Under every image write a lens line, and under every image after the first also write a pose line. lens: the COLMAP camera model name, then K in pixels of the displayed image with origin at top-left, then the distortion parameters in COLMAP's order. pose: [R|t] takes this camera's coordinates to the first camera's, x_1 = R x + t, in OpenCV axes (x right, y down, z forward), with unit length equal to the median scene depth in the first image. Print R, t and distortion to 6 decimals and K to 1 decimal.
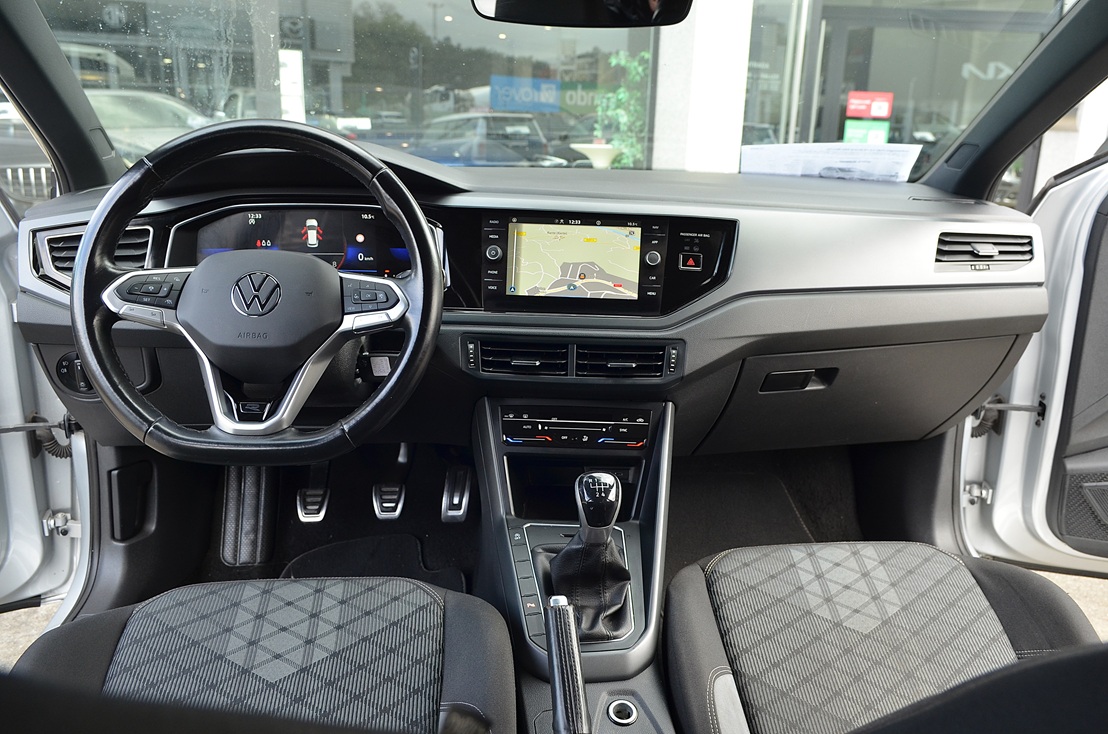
lens RADIAL K [[799.0, 0, 554.6], [0, 799.0, 366.5], [0, 0, 1]] dist [-0.006390, -0.002478]
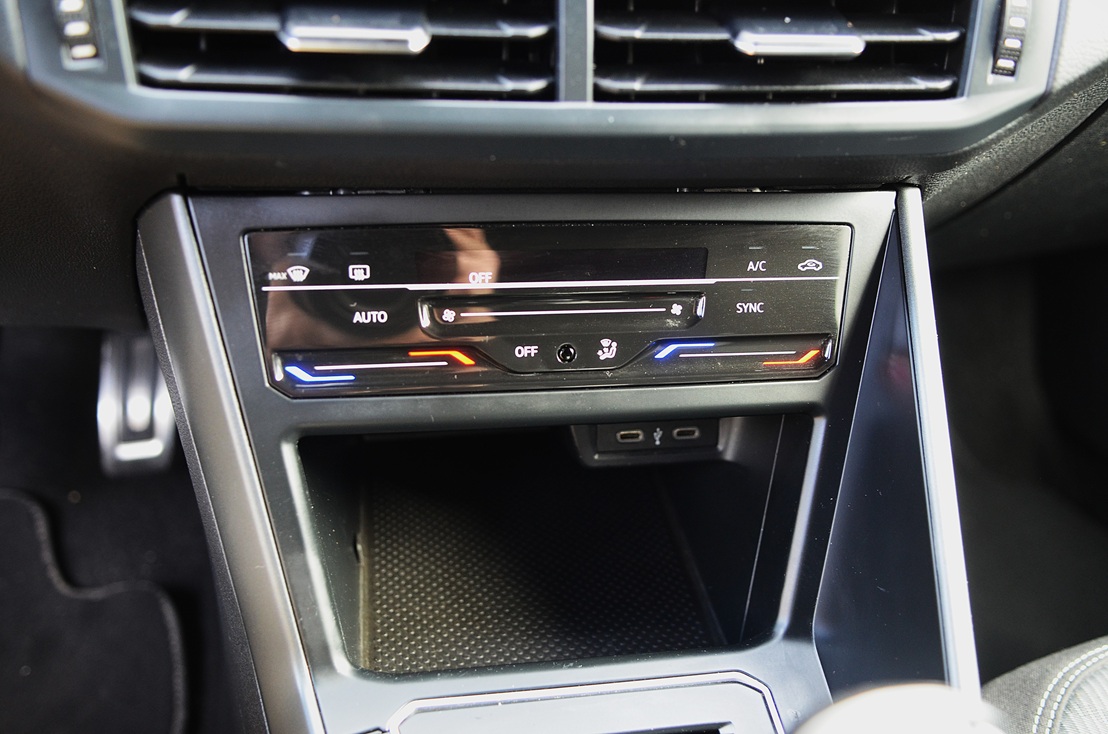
lens RADIAL K [[1076.3, 0, 553.4], [0, 1076.3, 368.7], [0, 0, 1]] dist [-0.006158, 0.000000]
pose [[0.975781, -0.074115, 0.205813, -0.048448], [0.009210, 0.953940, 0.299856, -0.006139], [-0.218557, -0.290698, 0.931519, 0.683396]]
